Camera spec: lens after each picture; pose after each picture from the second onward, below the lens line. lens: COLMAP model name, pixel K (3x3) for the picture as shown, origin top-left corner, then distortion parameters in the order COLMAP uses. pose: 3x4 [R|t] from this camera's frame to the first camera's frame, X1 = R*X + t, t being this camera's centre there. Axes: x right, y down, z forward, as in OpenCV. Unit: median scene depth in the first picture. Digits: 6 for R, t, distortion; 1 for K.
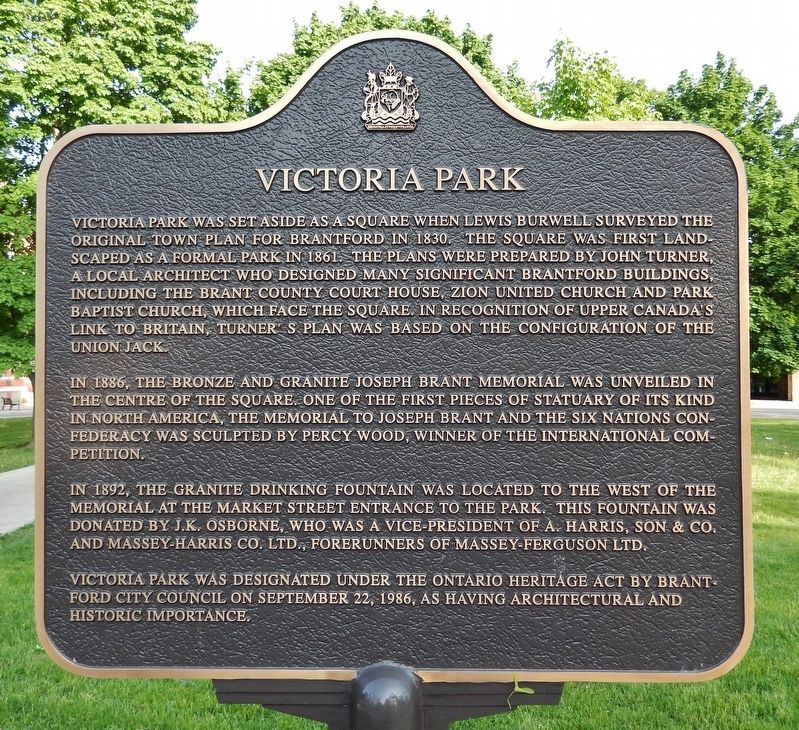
lens RADIAL K [[748.2, 0, 398.0], [0, 748.2, 370.4], [0, 0, 1]] dist [-0.003260, 0.000000]
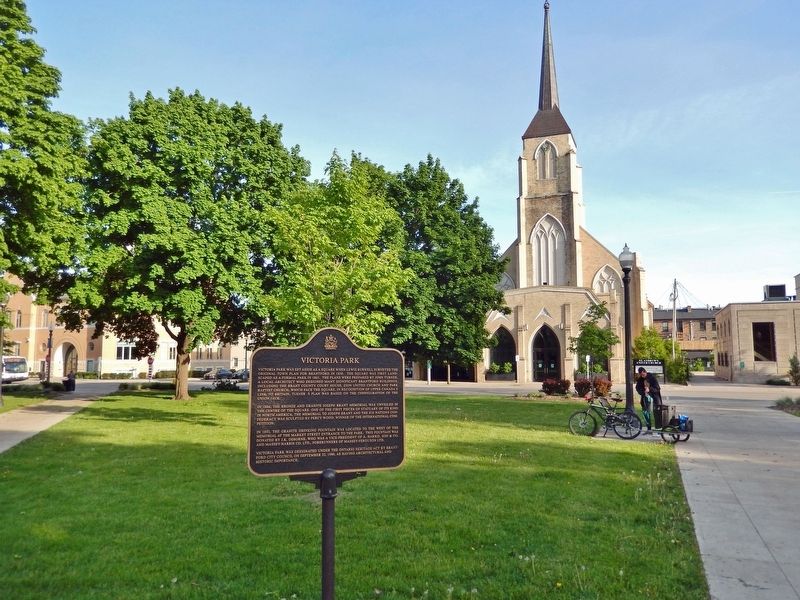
lens RADIAL K [[581.6, 0, 396.7], [0, 581.6, 298.9], [0, 0, 1]] dist [-0.034892, 0.006626]
pose [[0.941485, 0.037631, 0.334947, -0.039401], [-0.003106, 0.994674, -0.103020, -0.012616], [-0.337040, 0.095952, 0.936588, -0.117459]]
